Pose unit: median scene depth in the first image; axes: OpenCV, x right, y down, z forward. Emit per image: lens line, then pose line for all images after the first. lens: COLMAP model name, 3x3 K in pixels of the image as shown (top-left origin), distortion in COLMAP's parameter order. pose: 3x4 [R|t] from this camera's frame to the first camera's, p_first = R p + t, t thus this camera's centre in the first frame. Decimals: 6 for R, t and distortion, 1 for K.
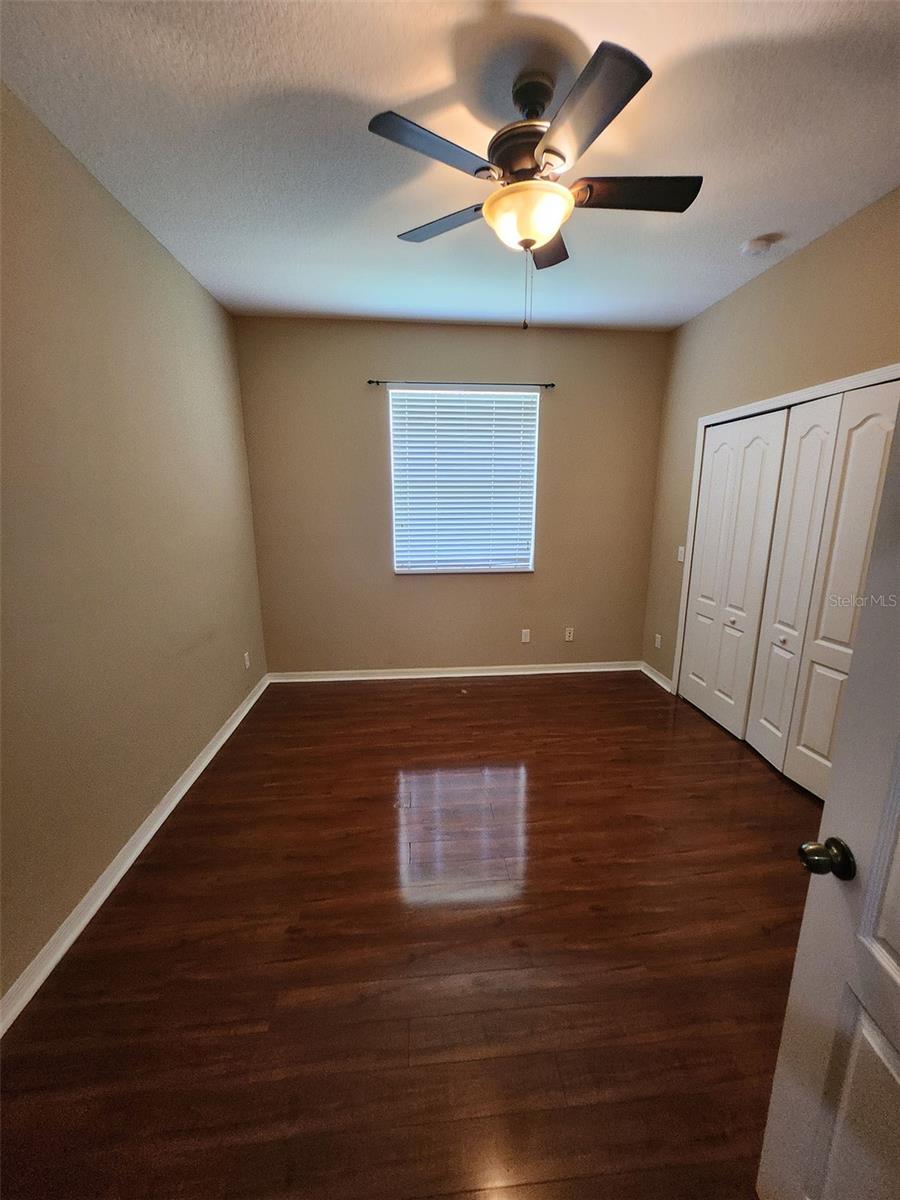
lens RADIAL K [[469.6, 0, 461.9], [0, 469.6, 600.9], [0, 0, 1]] dist [0.000976, -0.000343]
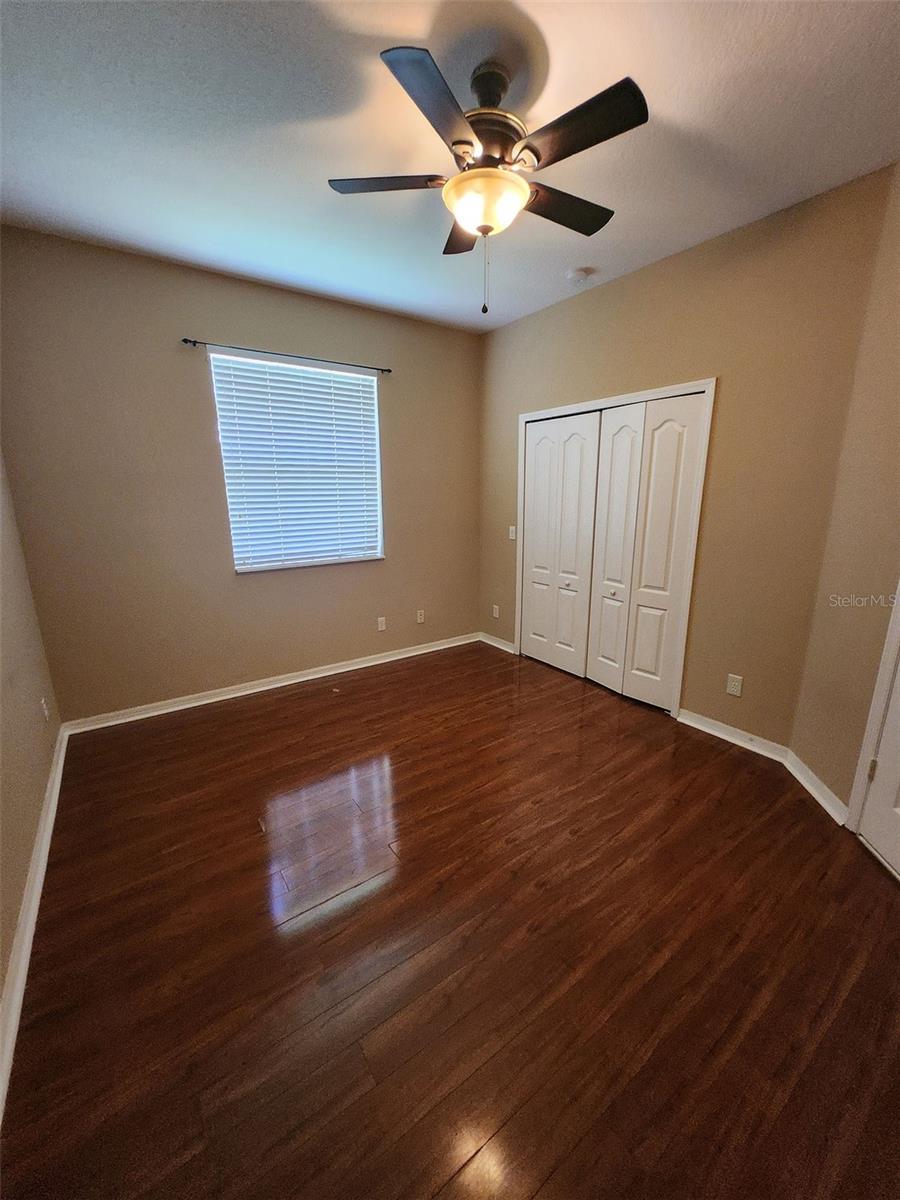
lens RADIAL K [[469.6, 0, 462.7], [0, 469.6, 602.9], [0, 0, 1]] dist [0.000976, -0.000343]
pose [[0.866692, -0.122245, 0.483634, -0.227562], [0.112858, 0.992422, 0.048602, 0.001445], [-0.485910, 0.012459, 0.873920, 0.056431]]
